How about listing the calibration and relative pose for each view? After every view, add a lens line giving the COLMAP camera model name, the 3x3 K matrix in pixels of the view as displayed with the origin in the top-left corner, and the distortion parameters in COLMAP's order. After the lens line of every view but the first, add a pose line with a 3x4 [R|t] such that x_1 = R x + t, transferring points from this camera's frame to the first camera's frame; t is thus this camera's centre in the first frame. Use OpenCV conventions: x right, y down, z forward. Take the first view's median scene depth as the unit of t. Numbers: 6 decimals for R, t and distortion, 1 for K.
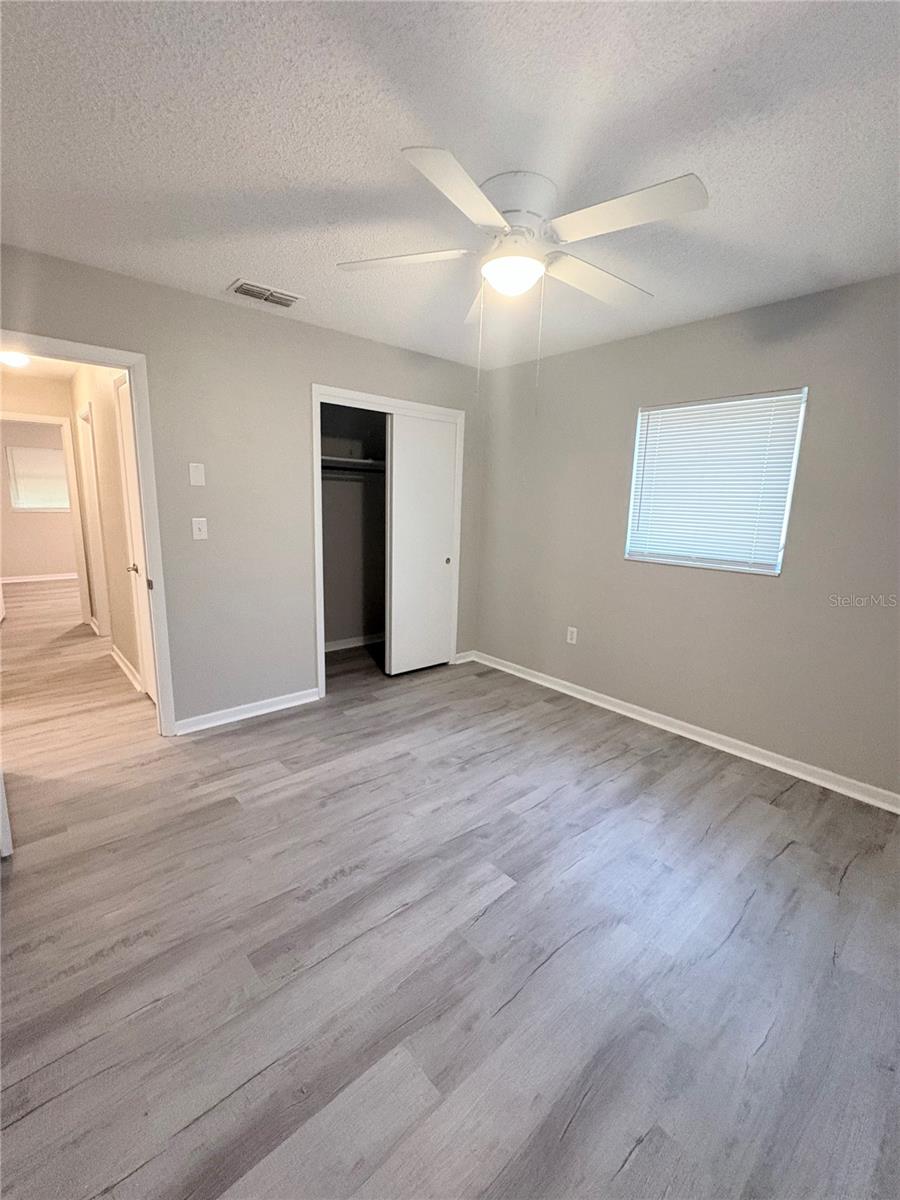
lens RADIAL K [[503.4, 0, 447.9], [0, 503.4, 593.1], [0, 0, 1]] dist [0.010173, 0.000214]
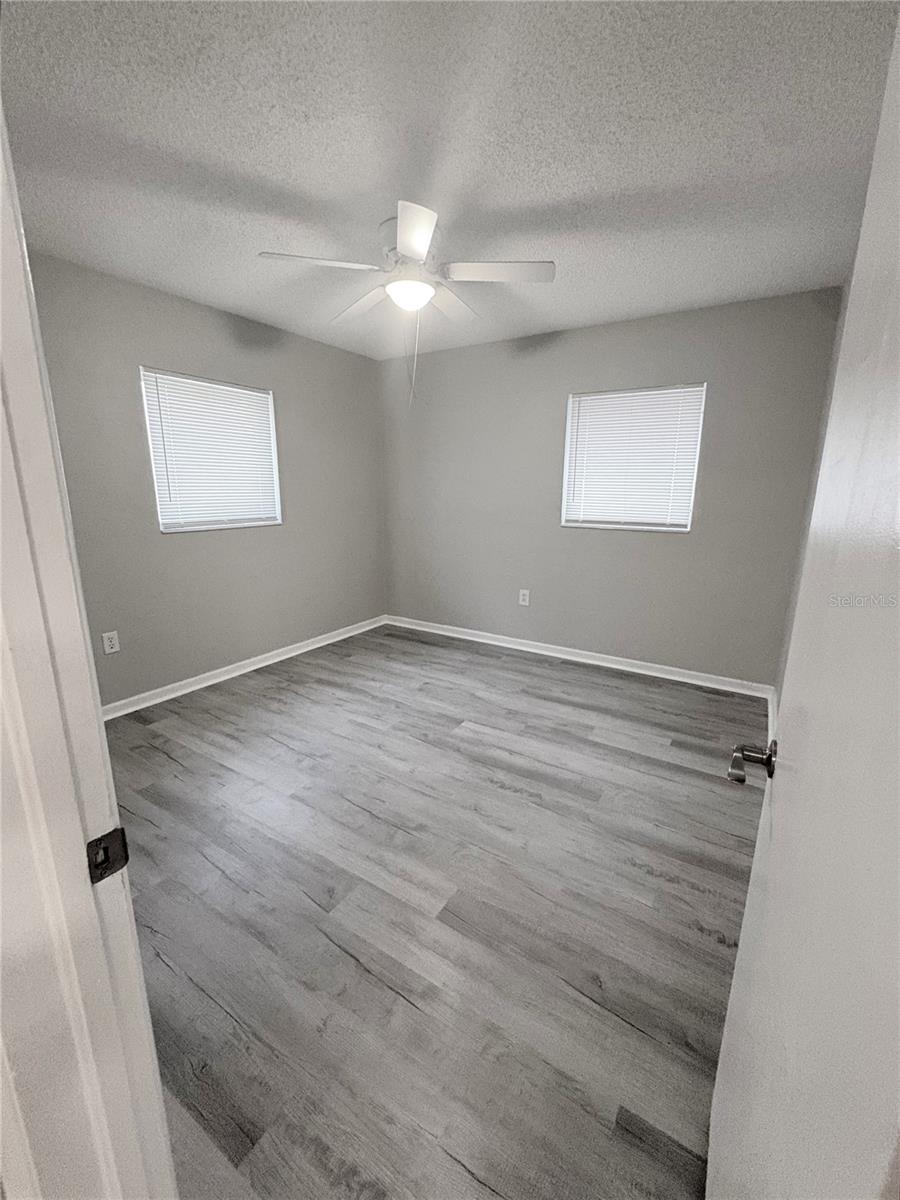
lens RADIAL K [[479.7, 0, 450.0], [0, 479.7, 600.0], [0, 0, 1]] dist [0.001091, 0.000141]
pose [[-0.261943, -0.248732, 0.932480, -0.900143], [0.163747, 0.940753, 0.296937, -0.179585], [-0.951090, 0.230471, -0.205694, 0.994136]]
